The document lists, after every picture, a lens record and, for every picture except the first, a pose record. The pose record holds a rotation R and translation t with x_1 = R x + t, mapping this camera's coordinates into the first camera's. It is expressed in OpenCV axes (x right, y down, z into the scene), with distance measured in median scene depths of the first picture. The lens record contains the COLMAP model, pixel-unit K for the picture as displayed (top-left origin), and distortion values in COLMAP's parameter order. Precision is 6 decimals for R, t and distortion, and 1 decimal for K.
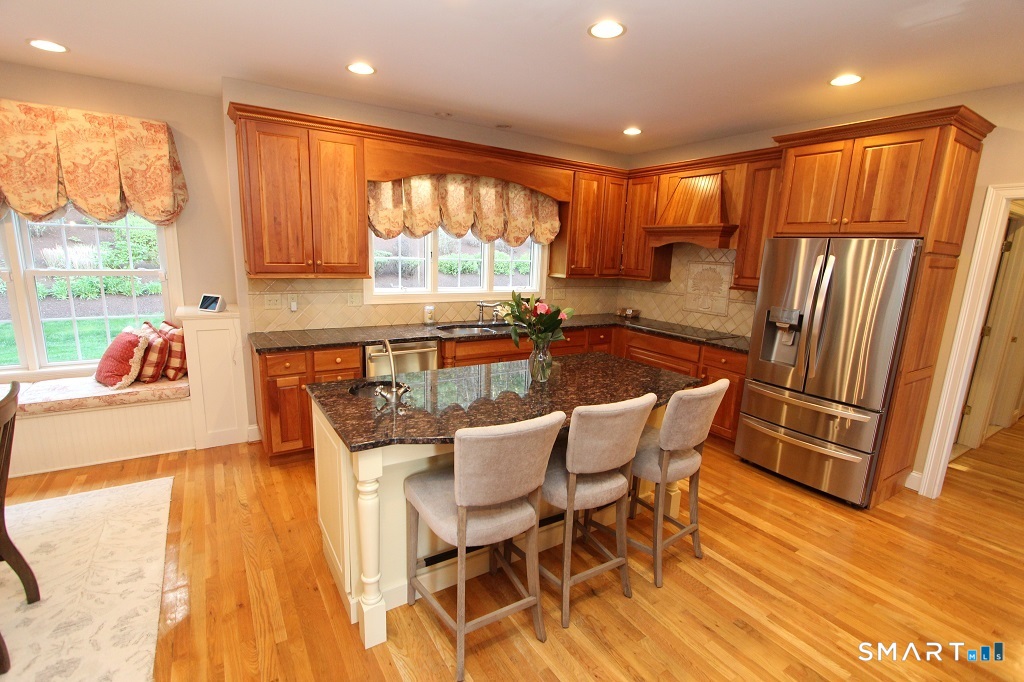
lens RADIAL K [[471.7, 0, 511.8], [0, 471.7, 345.6], [0, 0, 1]] dist [-0.013352, 0.001448]
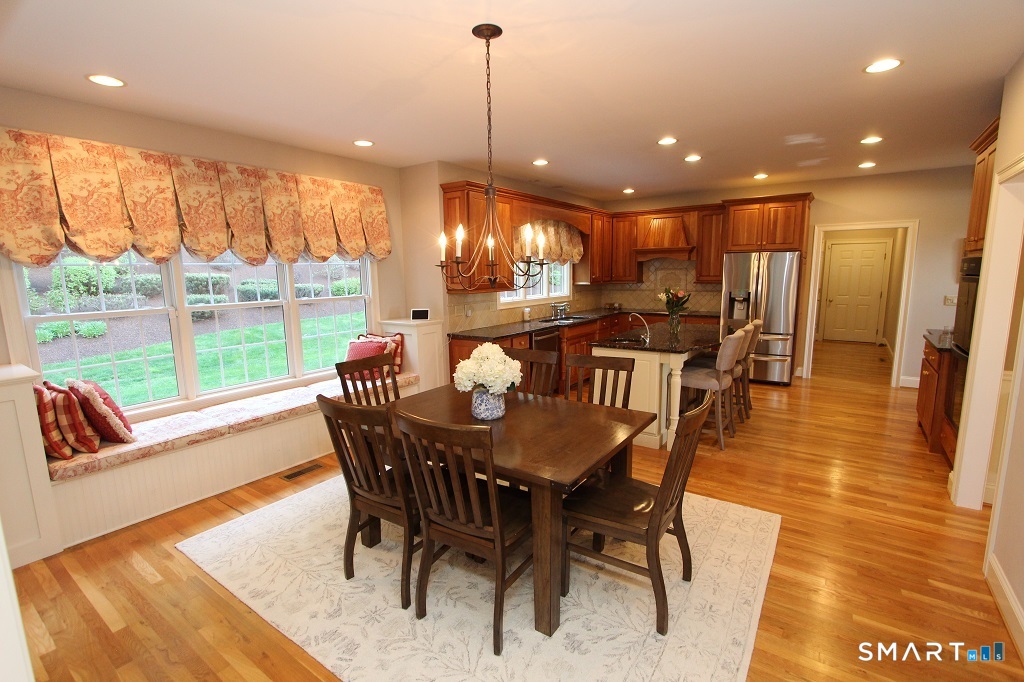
lens RADIAL K [[471.7, 0, 512.8], [0, 471.7, 342.6], [0, 0, 1]] dist [-0.013352, 0.001448]
pose [[0.926427, -0.108075, 0.360629, -0.916498], [0.123205, 0.992196, -0.019158, 0.052519], [-0.355744, 0.062180, 0.932512, -0.406045]]
